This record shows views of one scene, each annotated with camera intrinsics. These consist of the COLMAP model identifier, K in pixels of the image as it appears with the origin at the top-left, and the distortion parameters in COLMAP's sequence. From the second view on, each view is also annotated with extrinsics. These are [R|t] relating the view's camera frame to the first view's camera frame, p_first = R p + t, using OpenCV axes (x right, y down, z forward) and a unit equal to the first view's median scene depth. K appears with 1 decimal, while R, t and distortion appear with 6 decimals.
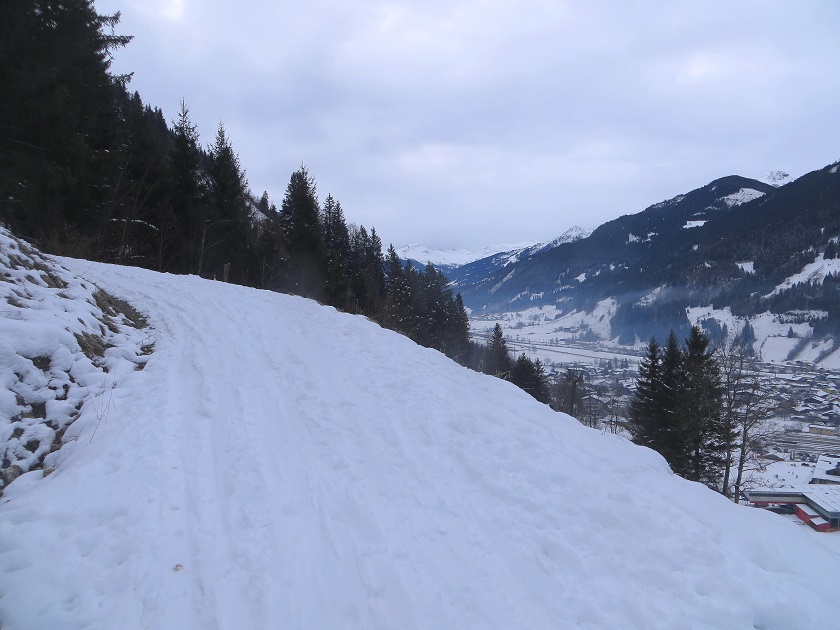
lens RADIAL K [[629.1, 0, 411.3], [0, 629.1, 292.8], [0, 0, 1]] dist [-0.016374, -0.002766]
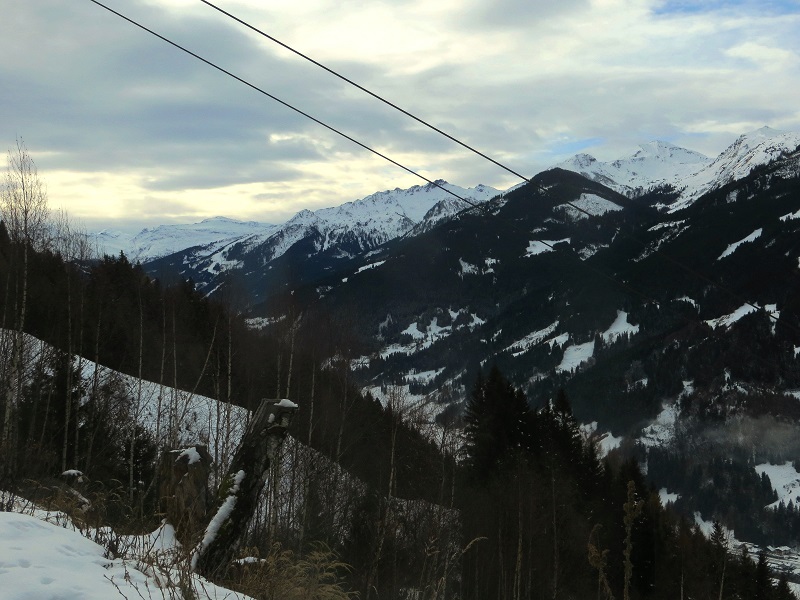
lens RADIAL K [[912.3, 0, 398.7], [0, 912.3, 298.9], [0, 0, 1]] dist [-0.029568, 0.000000]
pose [[0.918411, -0.034700, 0.394103, -0.127181], [0.027904, 0.999347, 0.022963, -0.075569], [-0.394642, -0.010092, 0.918779, 0.073993]]
